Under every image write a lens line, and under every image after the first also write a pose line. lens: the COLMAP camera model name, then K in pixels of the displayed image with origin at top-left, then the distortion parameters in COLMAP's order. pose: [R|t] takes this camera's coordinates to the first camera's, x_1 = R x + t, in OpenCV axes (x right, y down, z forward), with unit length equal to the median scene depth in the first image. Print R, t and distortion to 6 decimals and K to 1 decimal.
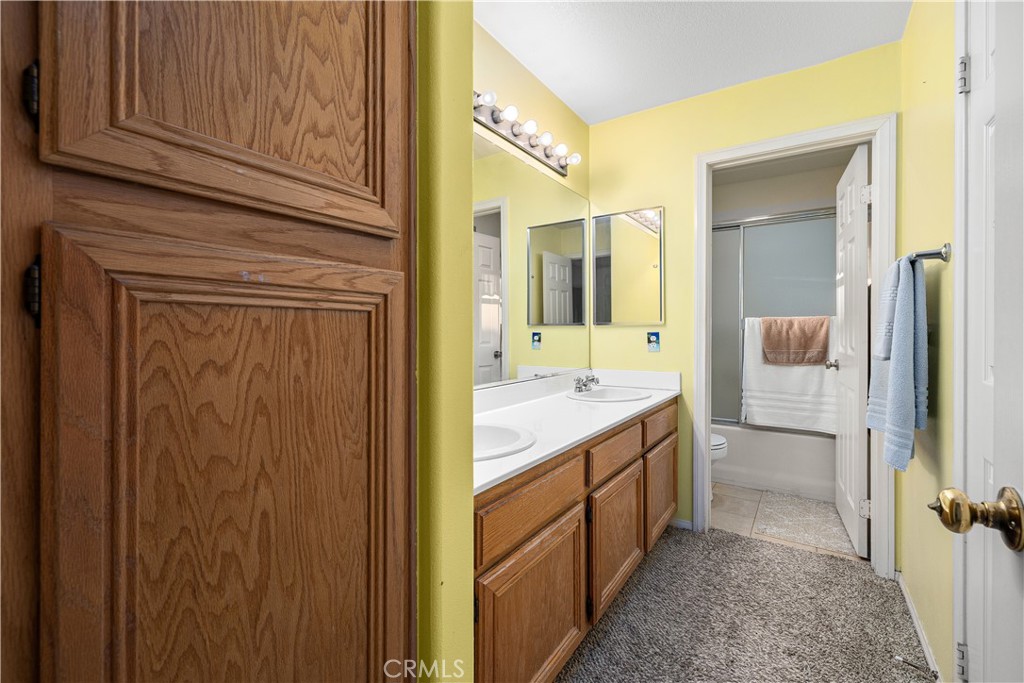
lens RADIAL K [[434.7, 0, 513.2], [0, 434.7, 337.4], [0, 0, 1]] dist [-0.000030, 0.000676]
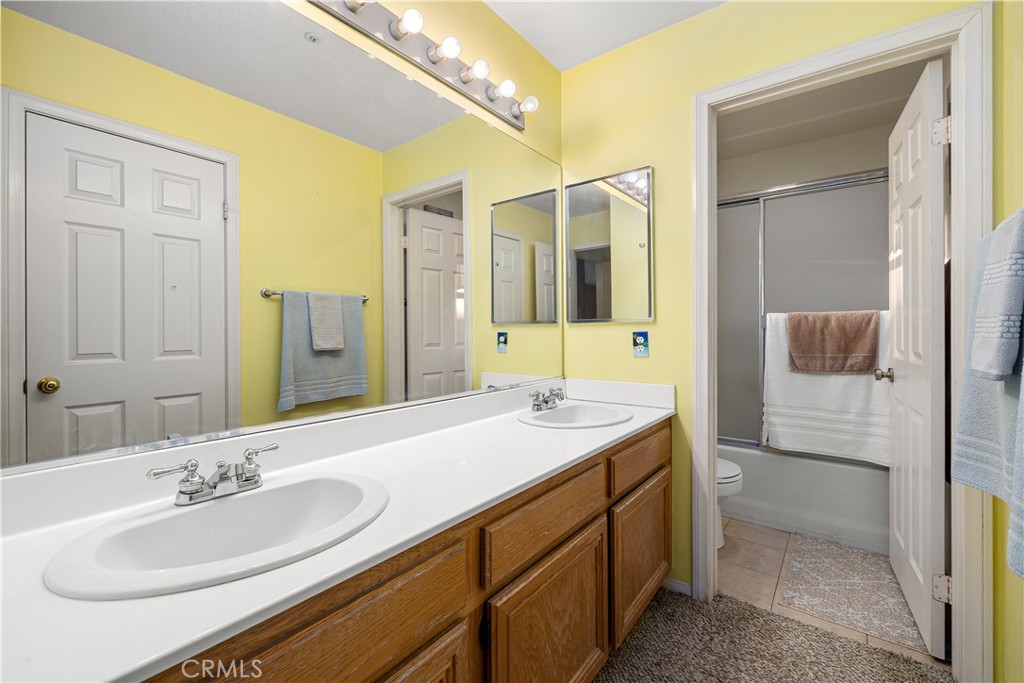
lens RADIAL K [[434.7, 0, 510.7], [0, 434.7, 334.6], [0, 0, 1]] dist [-0.000030, 0.000676]
pose [[0.998382, -0.001979, -0.056831, 0.140902], [0.001734, 0.999989, -0.004357, -0.004415], [0.056839, 0.004251, 0.998374, 0.227111]]
